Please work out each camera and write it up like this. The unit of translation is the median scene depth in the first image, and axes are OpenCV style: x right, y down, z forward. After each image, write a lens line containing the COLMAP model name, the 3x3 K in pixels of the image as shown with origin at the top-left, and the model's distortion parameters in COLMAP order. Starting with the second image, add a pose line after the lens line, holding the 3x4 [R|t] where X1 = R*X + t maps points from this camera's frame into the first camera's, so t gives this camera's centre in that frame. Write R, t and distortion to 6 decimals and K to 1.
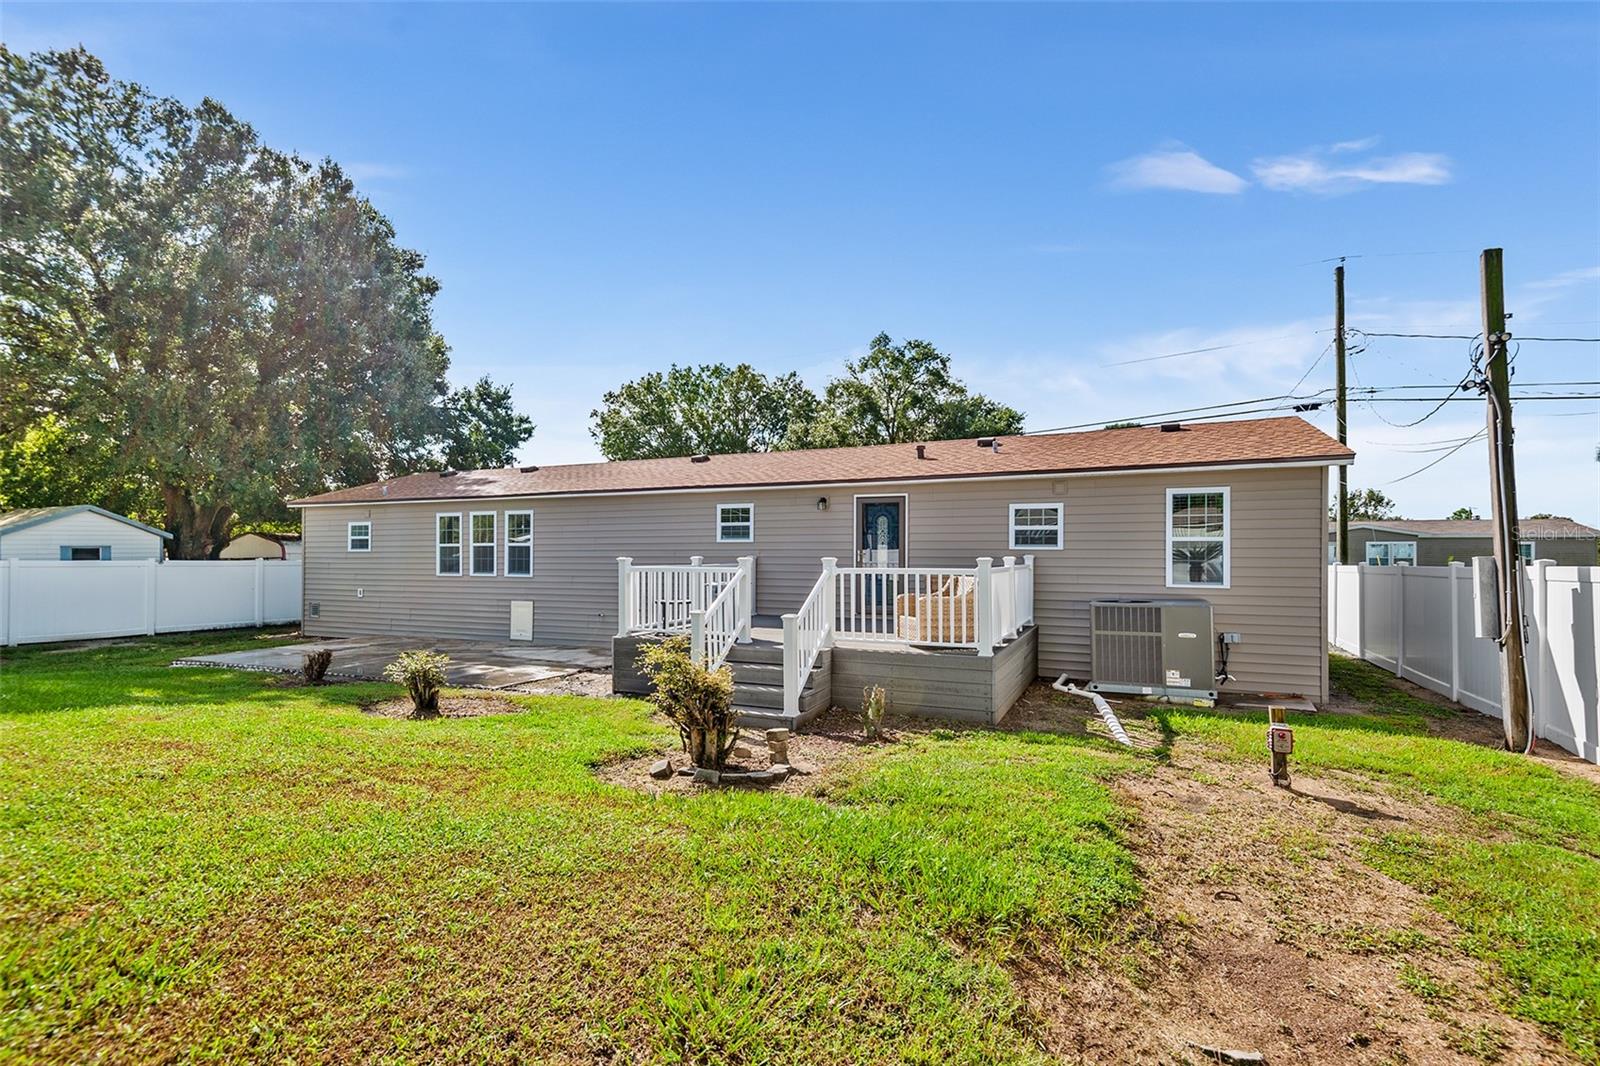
lens RADIAL K [[734.3, 0, 802.5], [0, 734.3, 557.7], [0, 0, 1]] dist [0.037016, -0.034613]
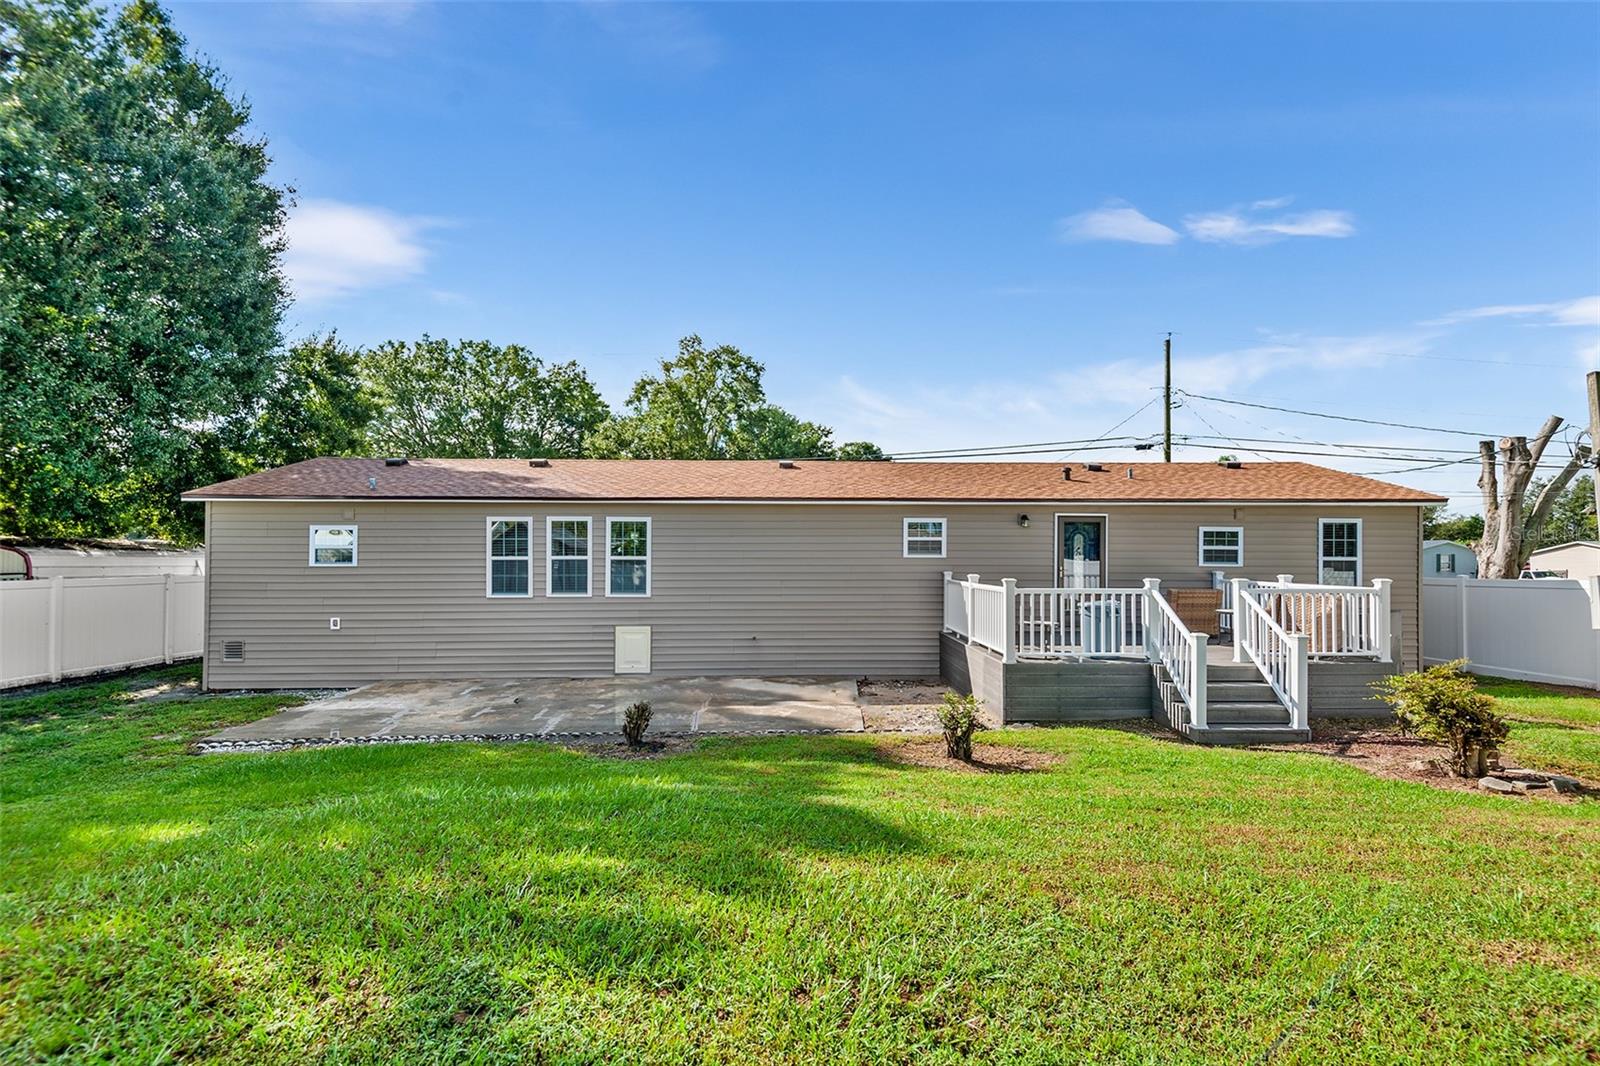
lens RADIAL K [[734.3, 0, 802.5], [0, 734.3, 557.7], [0, 0, 1]] dist [0.037016, -0.034613]
pose [[0.899147, 0.000034, 0.437646, -0.565661], [0.000915, 0.999998, -0.001958, -0.016442], [-0.437645, 0.002161, 0.899145, 0.169839]]
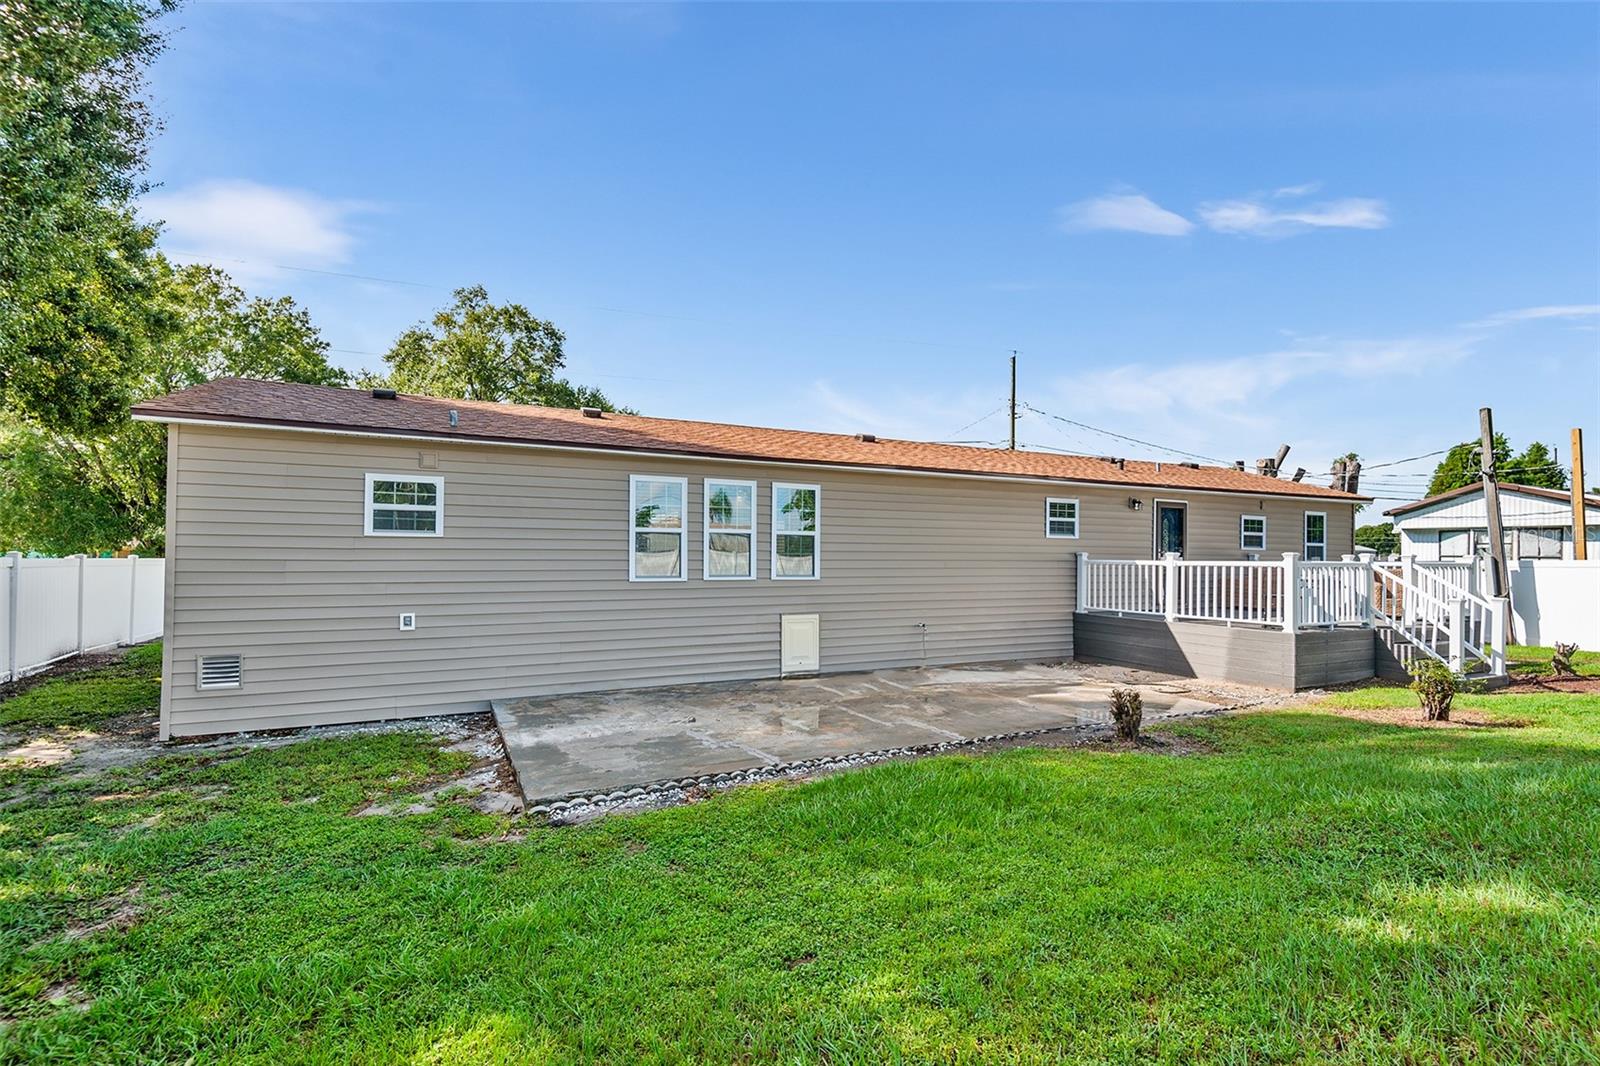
lens RADIAL K [[734.3, 0, 802.5], [0, 734.3, 557.7], [0, 0, 1]] dist [0.037016, -0.034613]
pose [[0.636784, 0.003516, 0.771035, -0.902520], [-0.003590, 0.999992, -0.001596, 0.006242], [-0.771034, -0.001752, 0.636791, 0.552963]]
